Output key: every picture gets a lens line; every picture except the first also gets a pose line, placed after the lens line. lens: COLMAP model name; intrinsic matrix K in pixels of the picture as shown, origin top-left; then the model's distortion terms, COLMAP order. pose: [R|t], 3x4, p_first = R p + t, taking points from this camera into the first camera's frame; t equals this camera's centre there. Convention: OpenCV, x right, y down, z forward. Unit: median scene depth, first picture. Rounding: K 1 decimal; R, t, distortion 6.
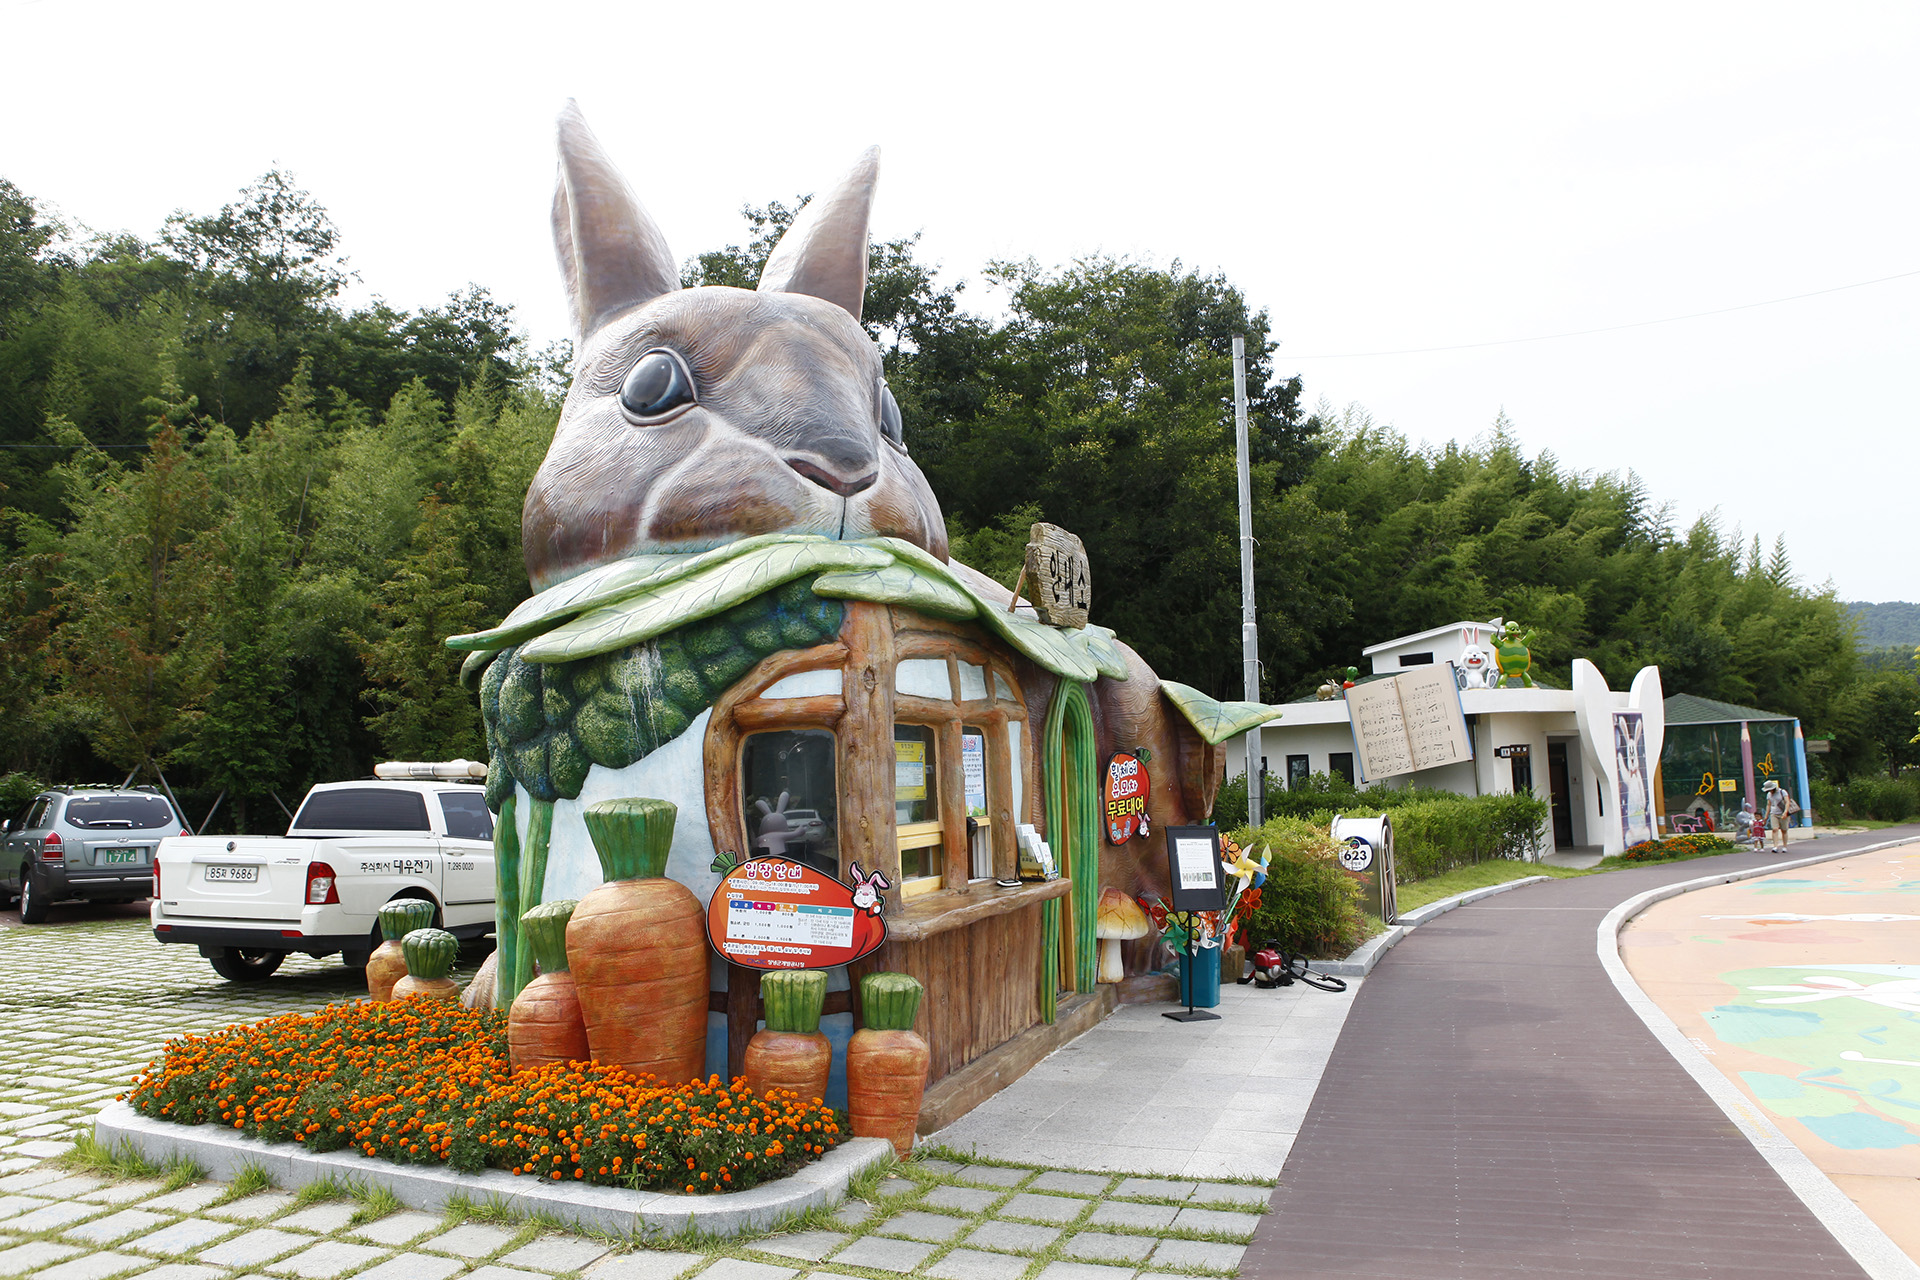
lens RADIAL K [[1333.3, 0, 963.8], [0, 1333.3, 629.4], [0, 0, 1]] dist [-0.071395, 0.010060]
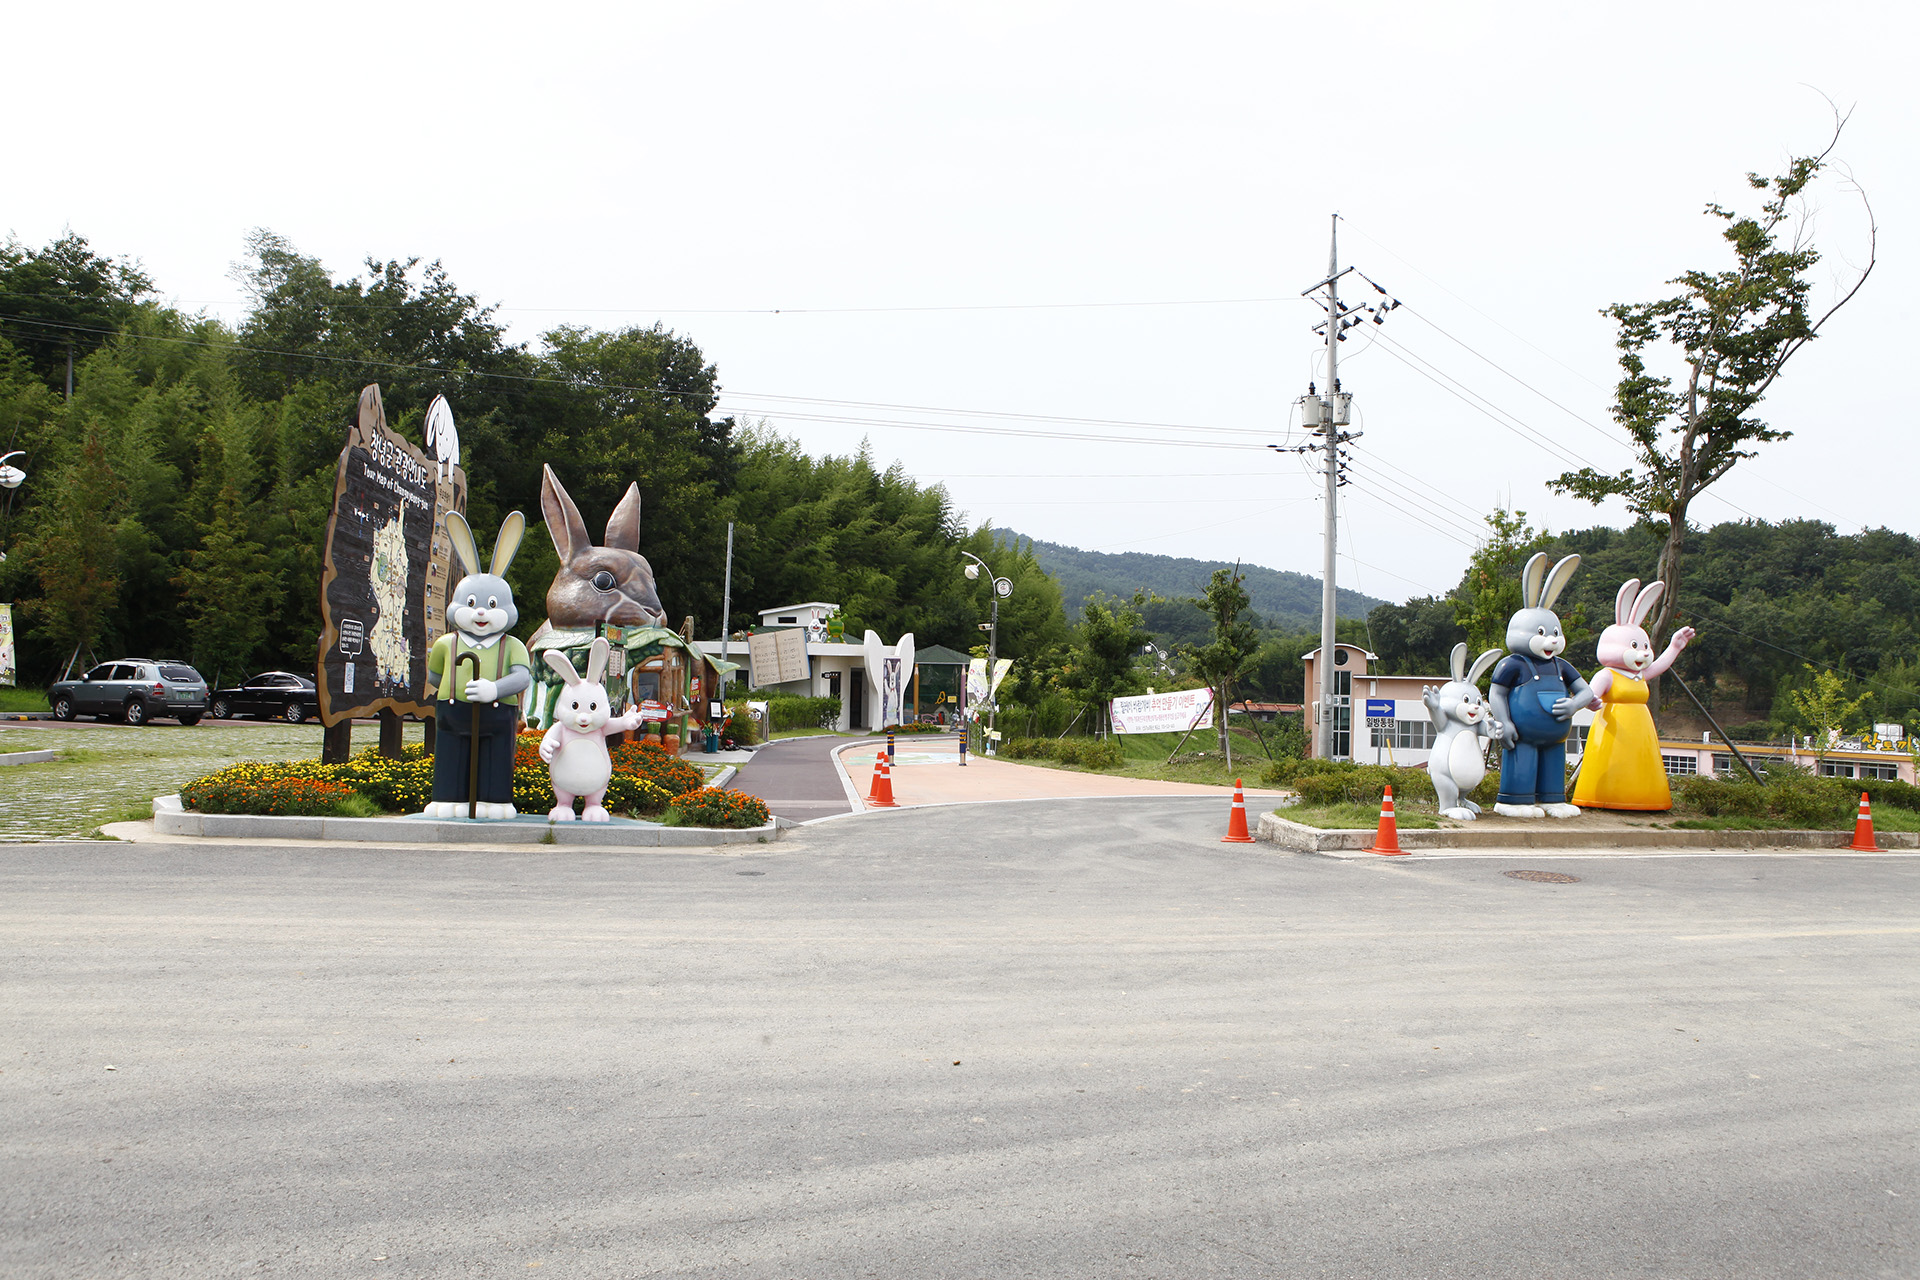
lens RADIAL K [[1333.3, 0, 967.4], [0, 1333.3, 626.1], [0, 0, 1]] dist [-0.071395, 0.010060]
pose [[0.893302, 0.067985, 0.444286, -0.206182], [-0.101391, 0.993495, 0.051836, -0.074693], [-0.437872, -0.091352, 0.894384, -0.616376]]
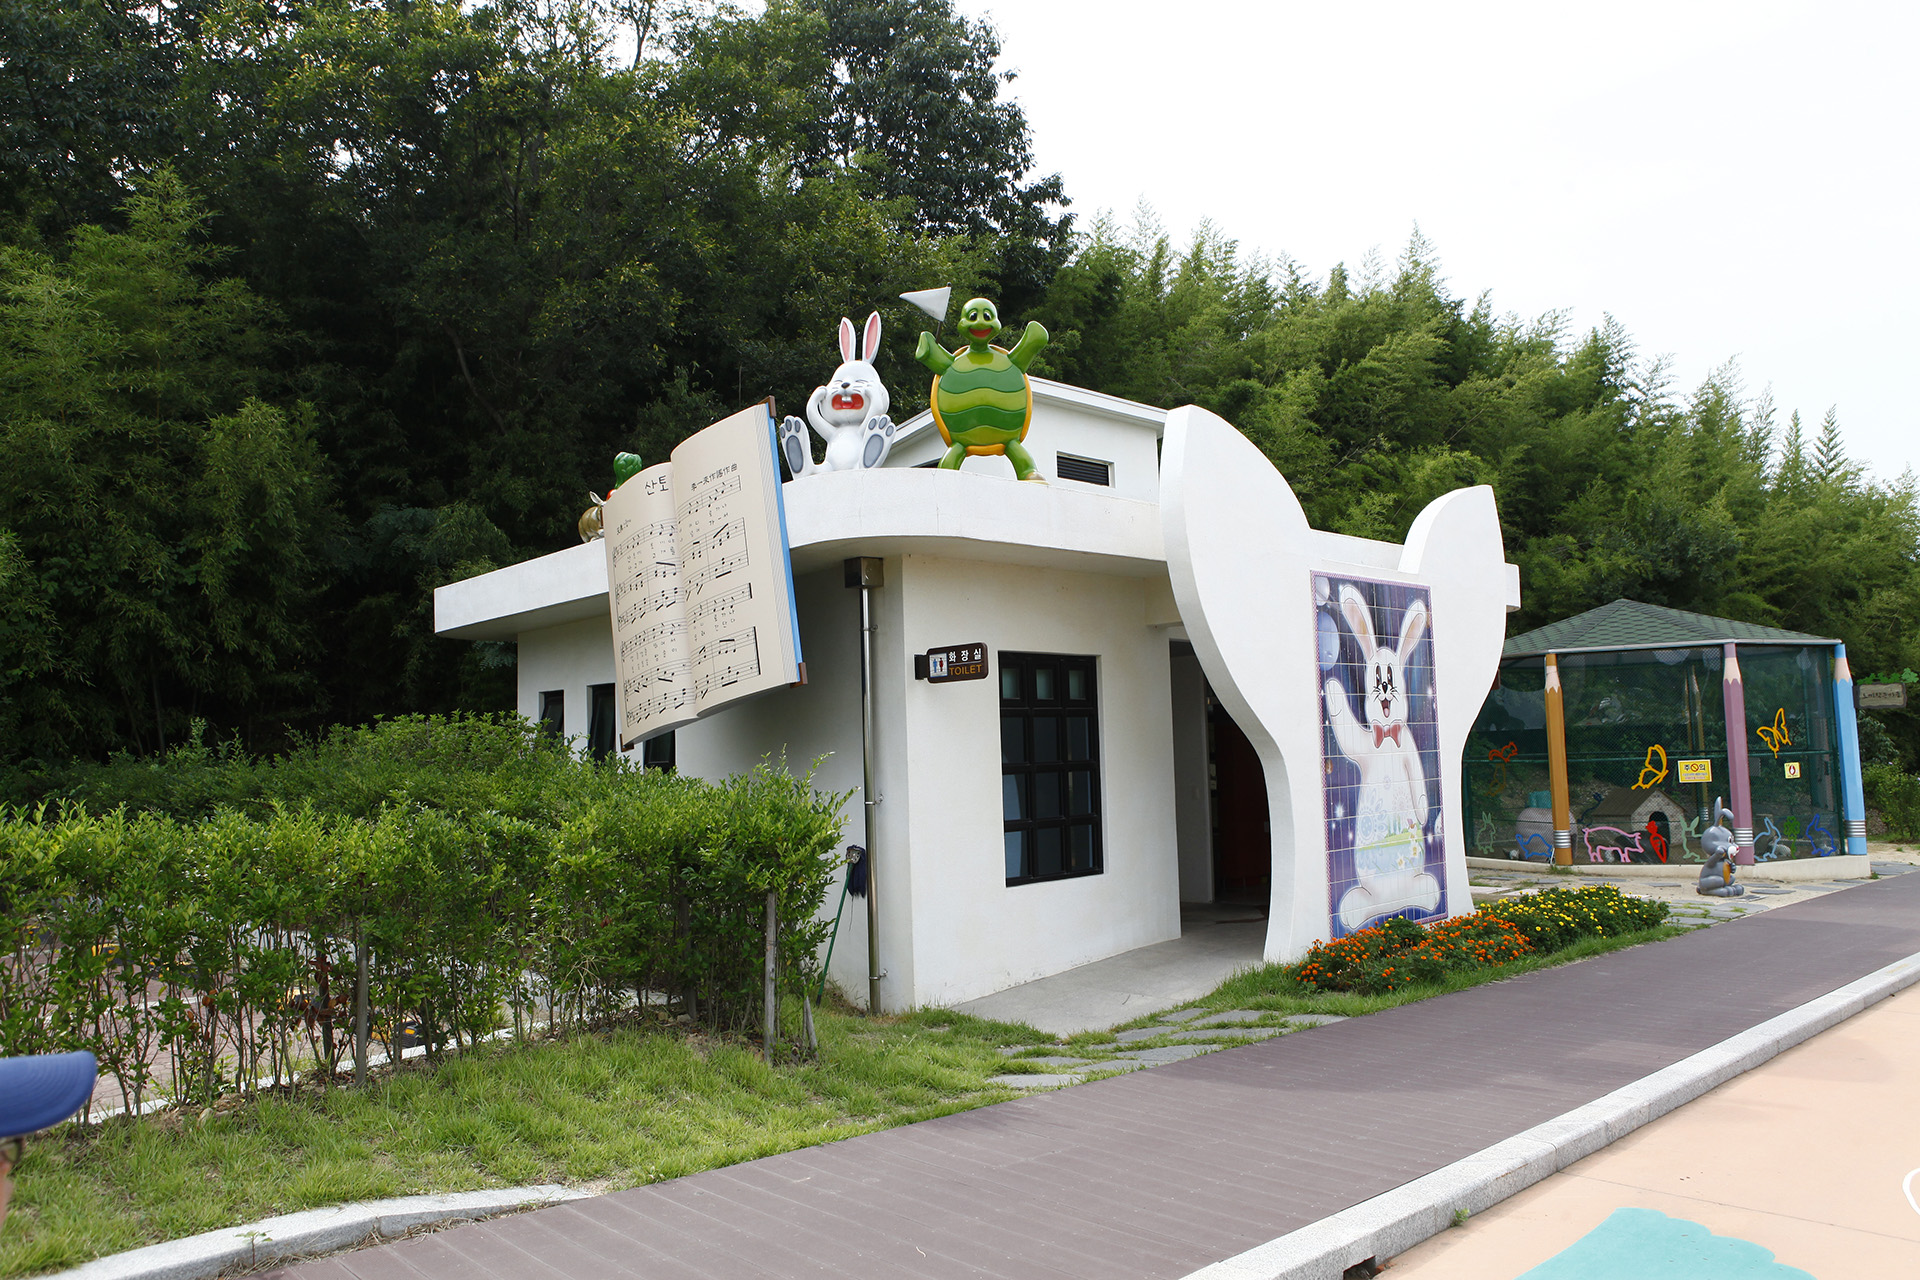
lens RADIAL K [[1333.3, 0, 956.2], [0, 1333.3, 629.5], [0, 0, 1]] dist [-0.071395, 0.010060]
pose [[0.999057, 0.004912, -0.043130, 0.319128], [-0.004267, 0.999878, 0.015015, 0.058169], [0.043198, -0.014817, 0.998957, 0.480309]]
